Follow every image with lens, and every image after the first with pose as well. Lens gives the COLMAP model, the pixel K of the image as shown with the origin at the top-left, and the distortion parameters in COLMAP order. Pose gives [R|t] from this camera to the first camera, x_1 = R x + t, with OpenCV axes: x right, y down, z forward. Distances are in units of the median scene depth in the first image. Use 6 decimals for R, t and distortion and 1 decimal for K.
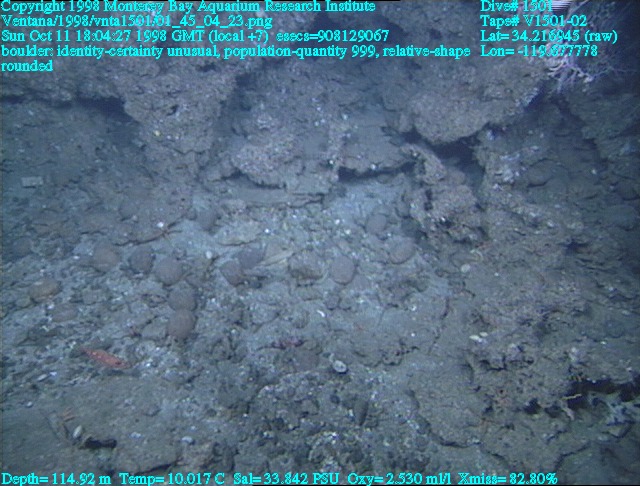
lens RADIAL K [[479.5, 0, 320.0], [0, 479.5, 243.0], [0, 0, 1]] dist [-0.004729, 0.155413]
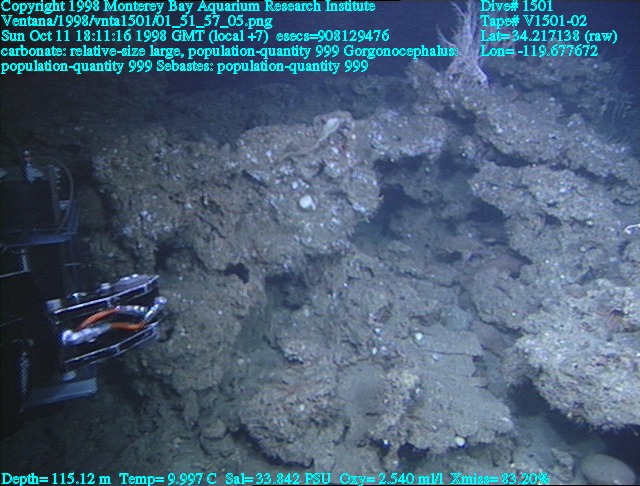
lens RADIAL K [[463.3, 0, 309.0], [0, 463.3, 246.8], [0, 0, 1]] dist [-0.002515, 0.072288]
pose [[0.974901, 0.019613, -0.221775, 0.045324], [-0.076874, 0.964503, -0.252633, -0.211149], [0.208948, 0.263341, 0.941803, 0.306498]]
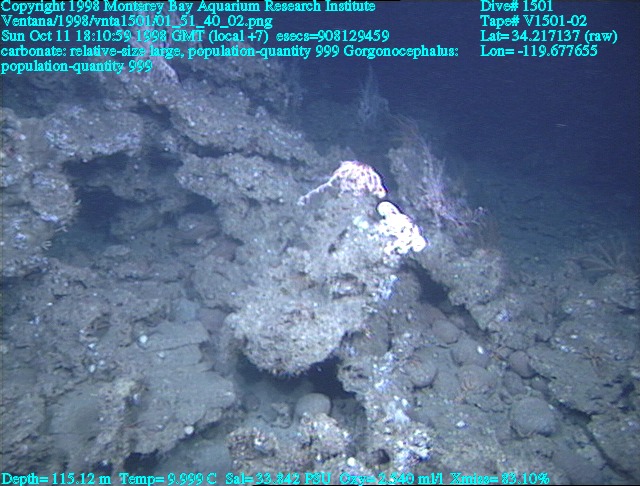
lens RADIAL K [[463.3, 0, 309.0], [0, 463.3, 246.8], [0, 0, 1]] dist [-0.002515, 0.072288]
pose [[0.947274, -0.163481, 0.275584, 0.117730], [0.224611, 0.952159, -0.207227, -0.203944], [-0.228522, 0.258200, 0.938675, 0.308296]]
